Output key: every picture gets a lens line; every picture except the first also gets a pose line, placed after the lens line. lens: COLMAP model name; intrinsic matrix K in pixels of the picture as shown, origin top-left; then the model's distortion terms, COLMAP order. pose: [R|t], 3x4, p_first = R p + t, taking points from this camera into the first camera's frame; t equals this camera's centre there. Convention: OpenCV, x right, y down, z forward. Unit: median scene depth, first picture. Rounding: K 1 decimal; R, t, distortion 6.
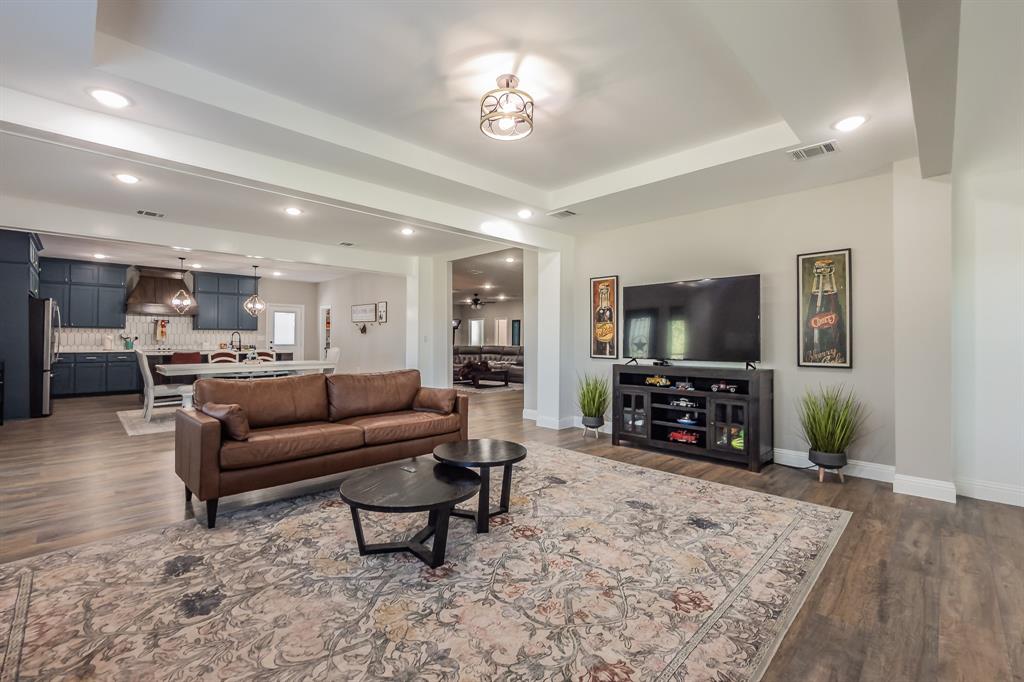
lens RADIAL K [[434.0, 0, 512.0], [0, 434.0, 341.0], [0, 0, 1]] dist [0.000403, 0.000117]
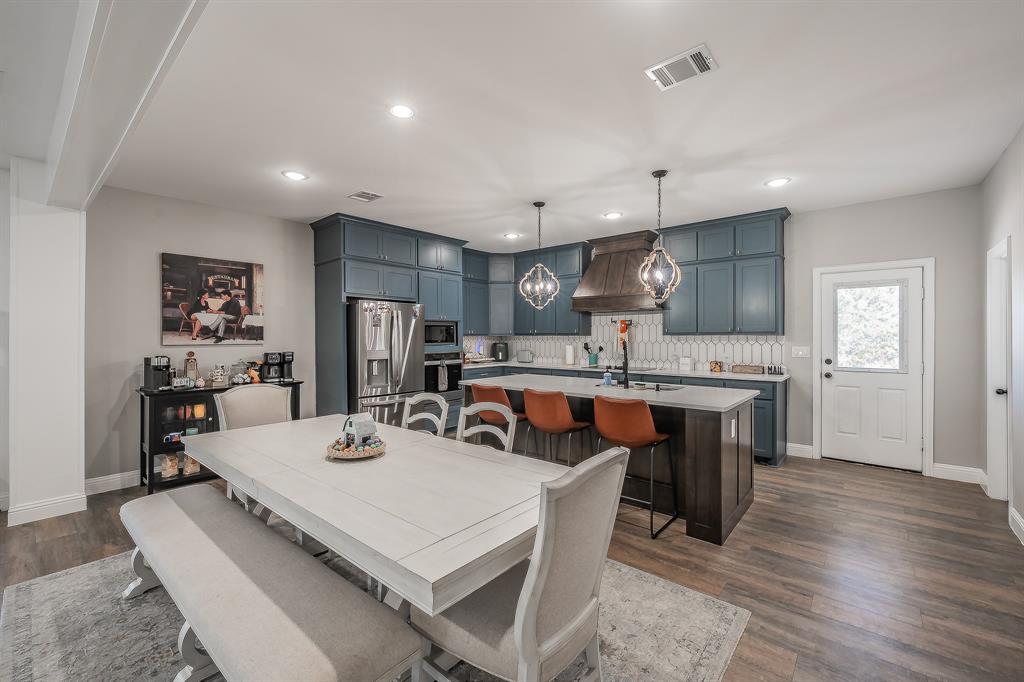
lens RADIAL K [[426.5, 0, 512.0], [0, 426.5, 341.0], [0, 0, 1]] dist [-0.000039, -0.000050]
pose [[0.066241, -0.002667, -0.997800, -0.196964], [-0.008942, 0.999955, -0.003267, -0.014995], [0.997764, 0.009139, 0.066214, 0.792816]]
